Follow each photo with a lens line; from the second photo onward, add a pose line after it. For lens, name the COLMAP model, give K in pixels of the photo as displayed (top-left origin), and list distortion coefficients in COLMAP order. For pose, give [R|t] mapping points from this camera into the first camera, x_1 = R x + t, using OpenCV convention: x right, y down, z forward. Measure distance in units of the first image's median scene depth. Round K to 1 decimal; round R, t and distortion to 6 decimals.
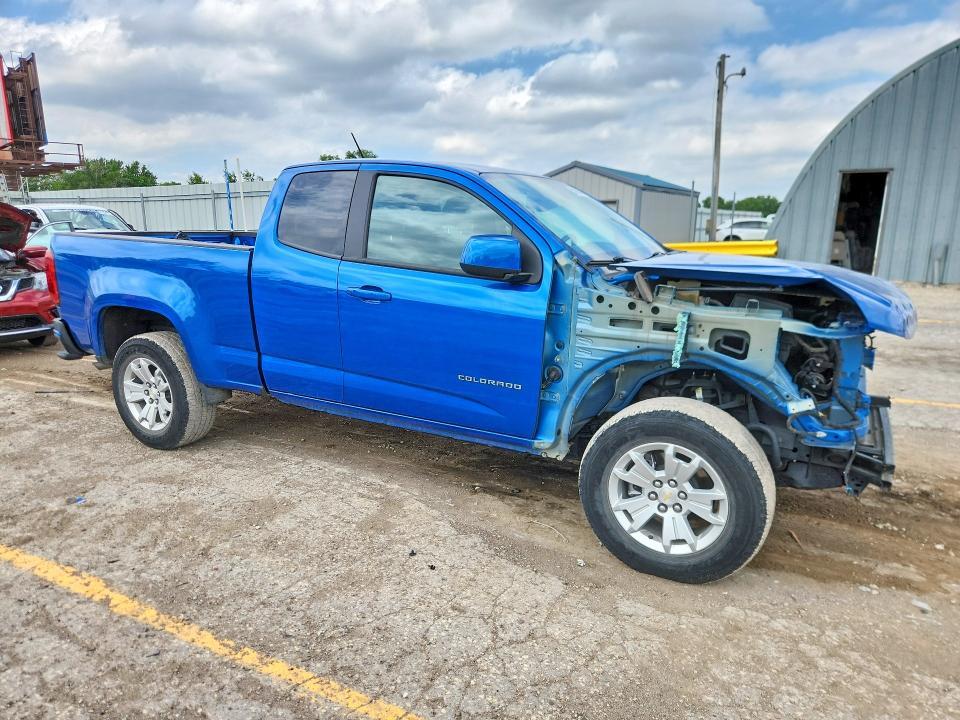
lens RADIAL K [[659.8, 0, 480.0], [0, 659.8, 360.0], [0, 0, 1]] dist [0.025696, -0.002493]
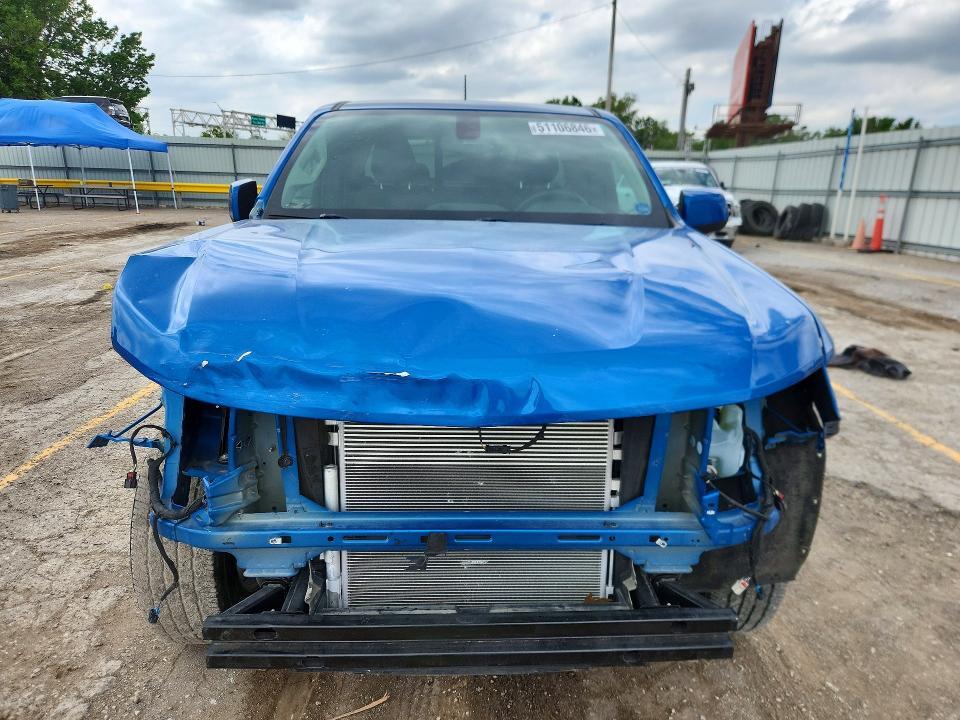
lens RADIAL K [[659.8, 0, 480.0], [0, 659.8, 360.0], [0, 0, 1]] dist [0.025696, -0.002493]
pose [[0.523975, 0.244440, -0.815904, 0.656406], [-0.199068, 0.966548, 0.161730, -0.103529], [0.828144, 0.077677, 0.555107, 0.508676]]
